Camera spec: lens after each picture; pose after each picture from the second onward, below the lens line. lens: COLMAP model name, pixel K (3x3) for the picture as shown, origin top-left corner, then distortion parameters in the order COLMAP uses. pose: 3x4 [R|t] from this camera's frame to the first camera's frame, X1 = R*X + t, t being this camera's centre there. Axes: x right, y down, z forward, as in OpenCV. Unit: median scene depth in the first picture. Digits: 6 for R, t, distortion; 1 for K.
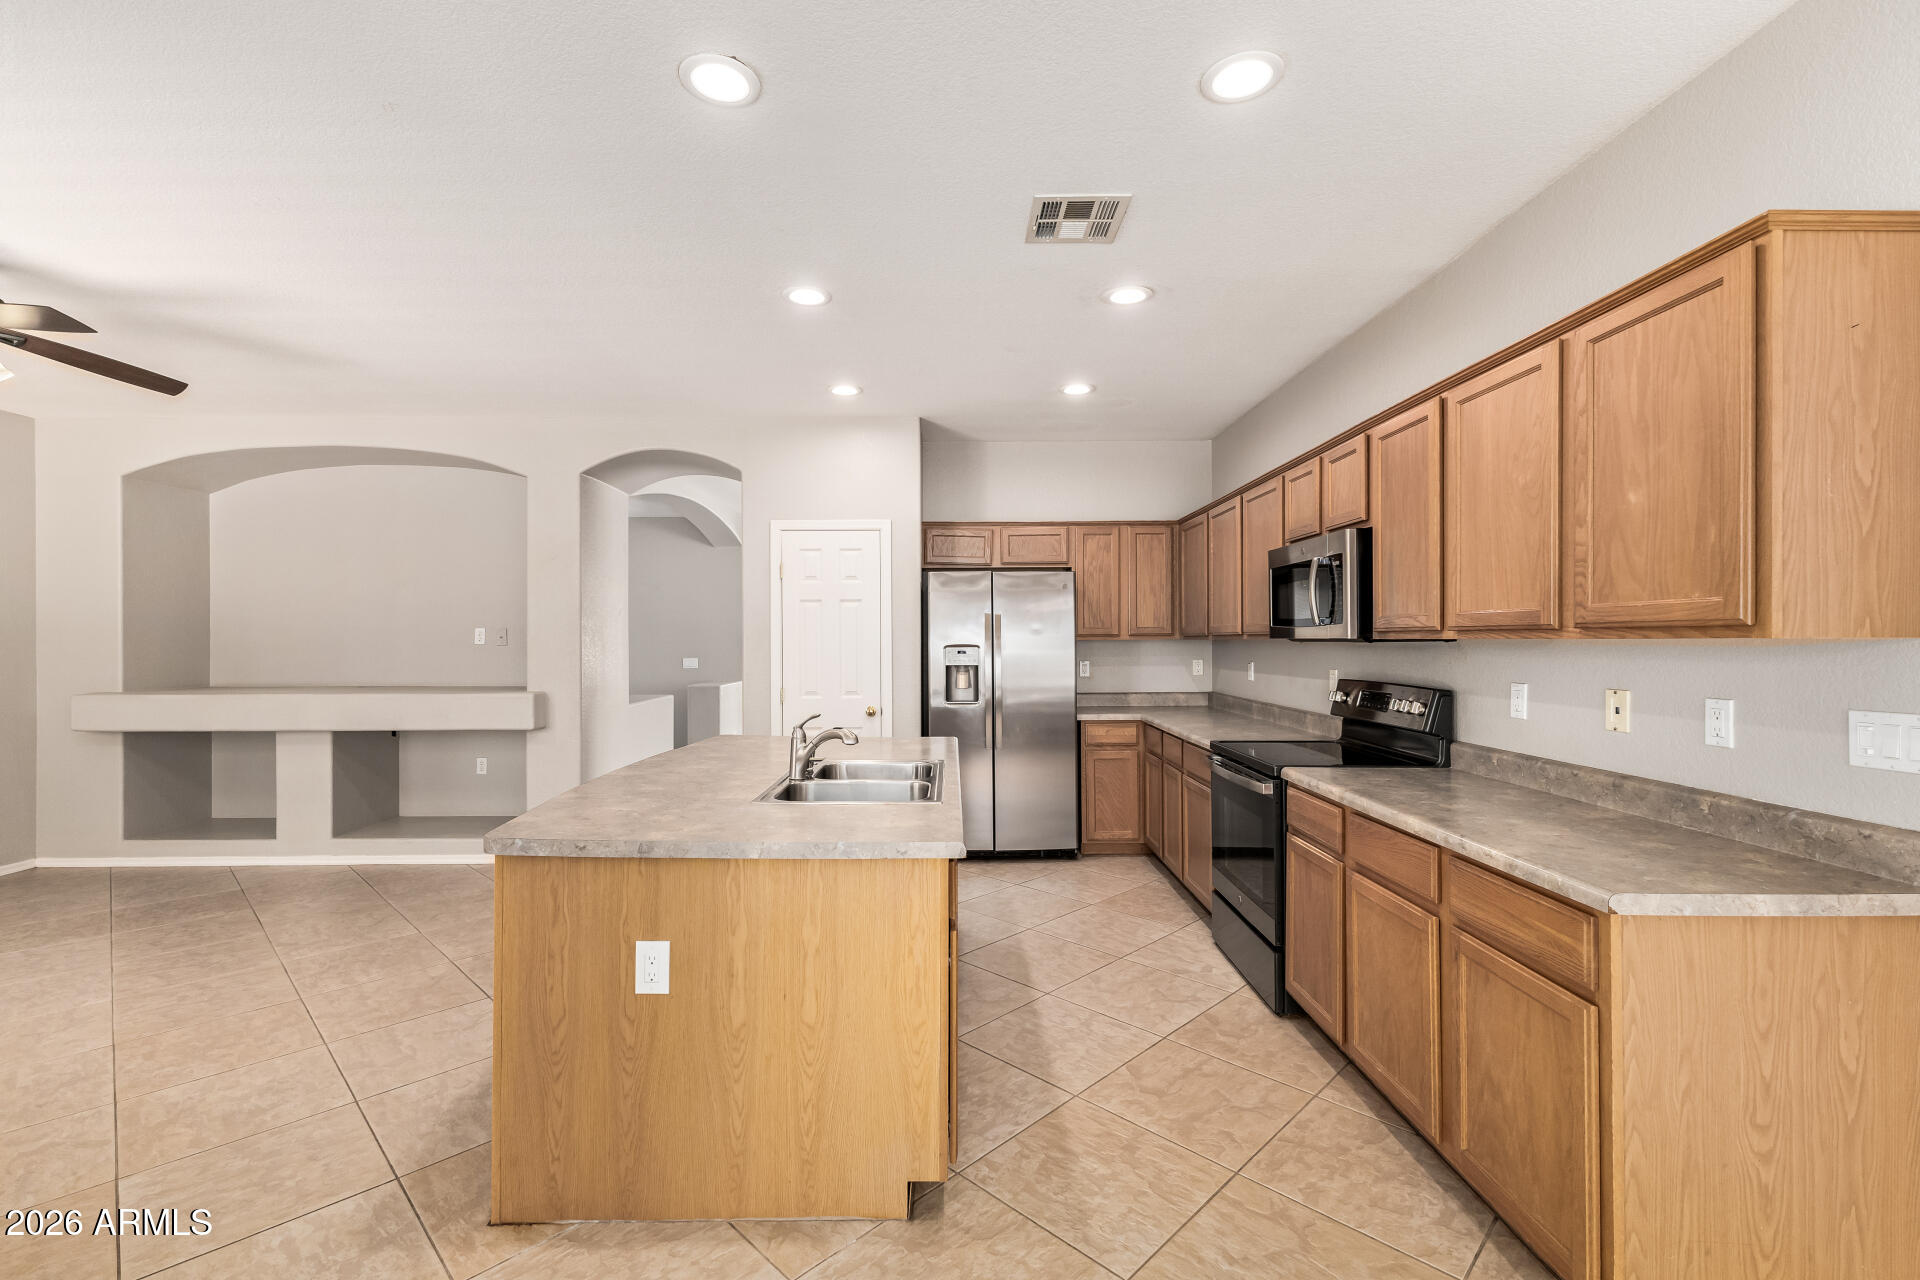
lens RADIAL K [[838.1, 0, 953.0], [0, 838.1, 636.2], [0, 0, 1]] dist [0.010857, 0.000286]
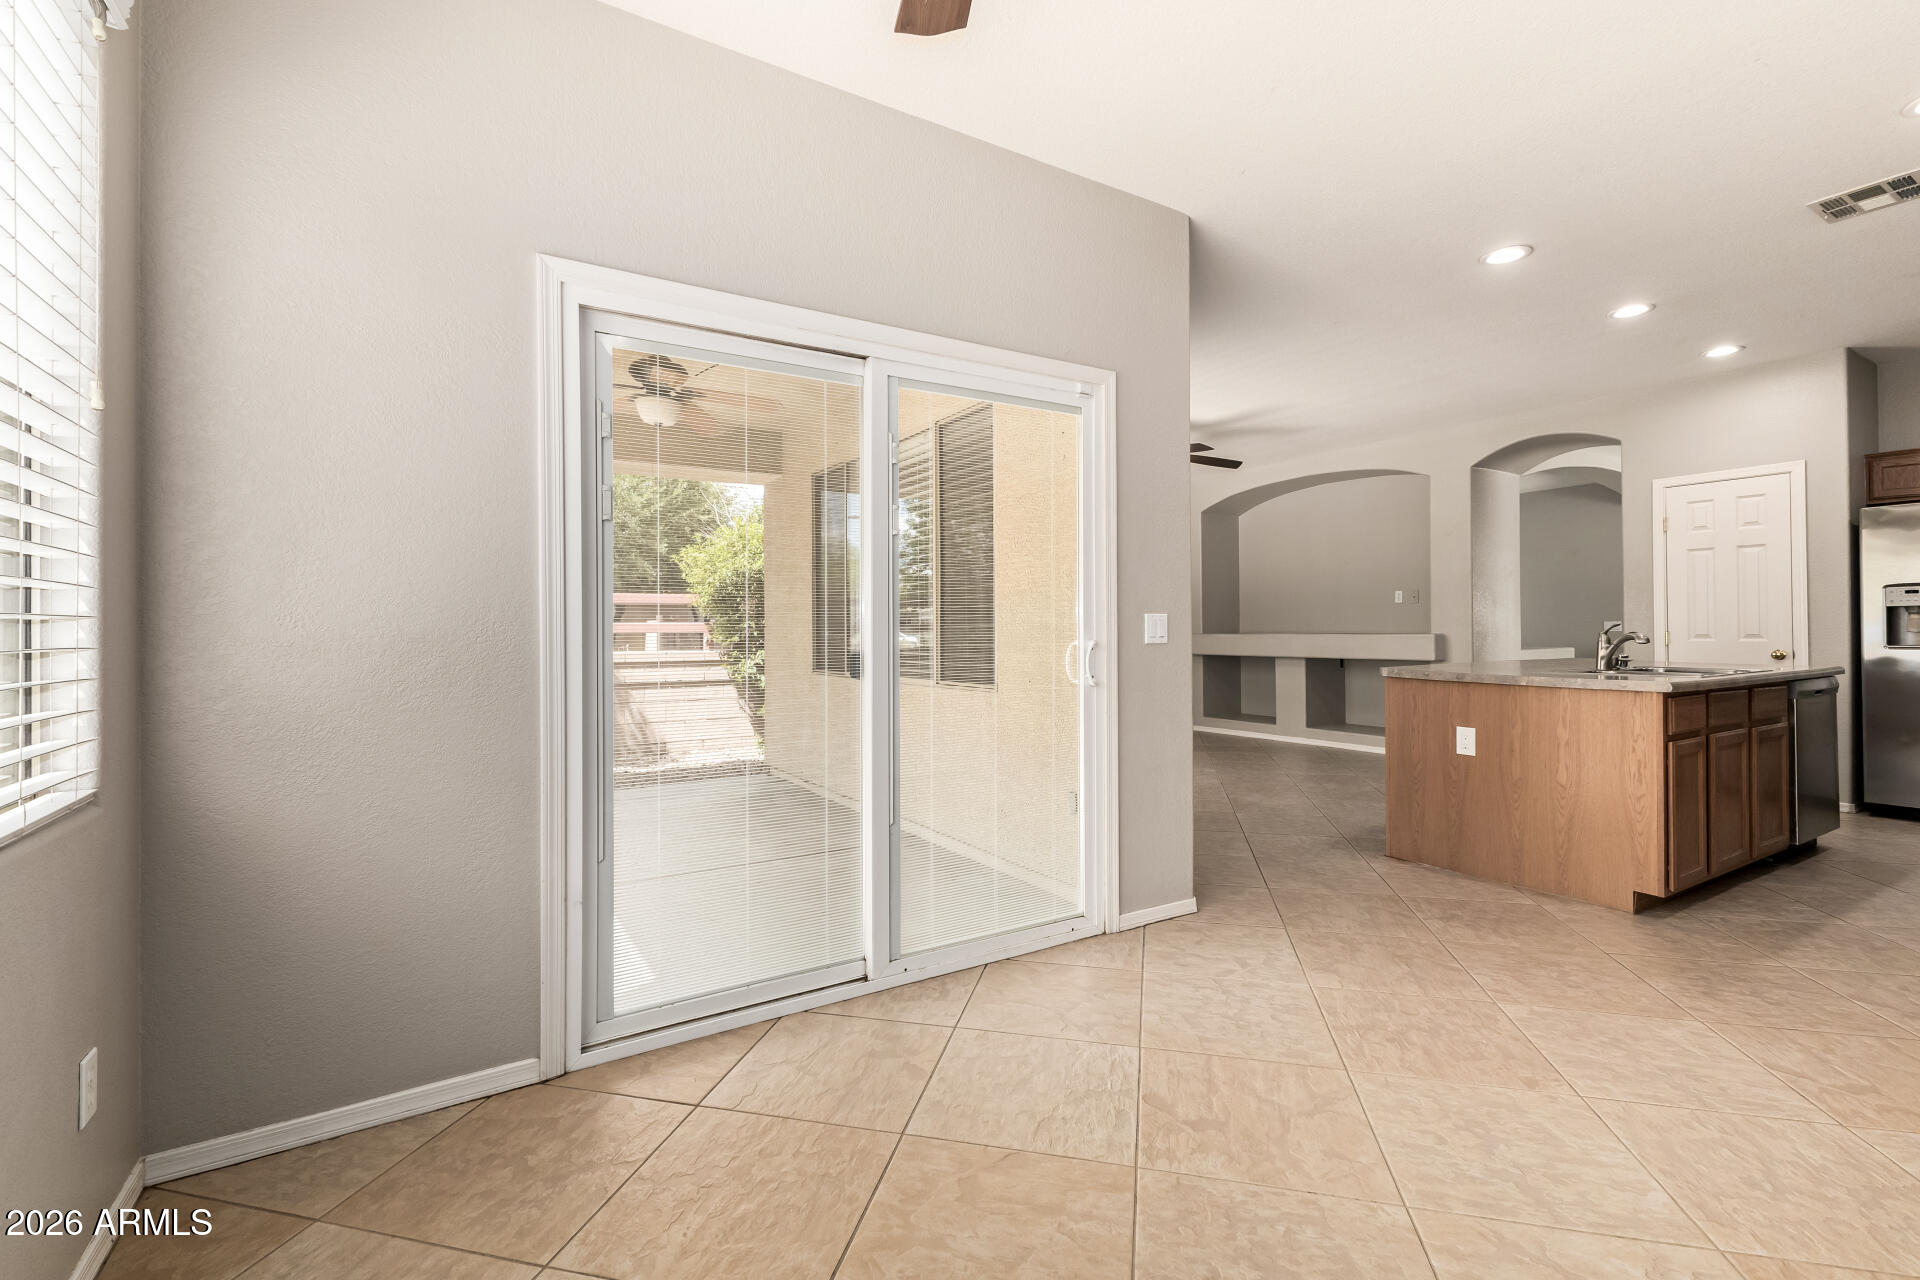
lens RADIAL K [[838.1, 0, 952.6], [0, 838.1, 627.7], [0, 0, 1]] dist [0.010857, 0.000286]
pose [[0.521970, -0.003794, -0.852955, 0.267108], [0.007090, 0.999975, -0.000109, 0.053639], [0.852934, -0.005990, 0.521984, -0.395676]]
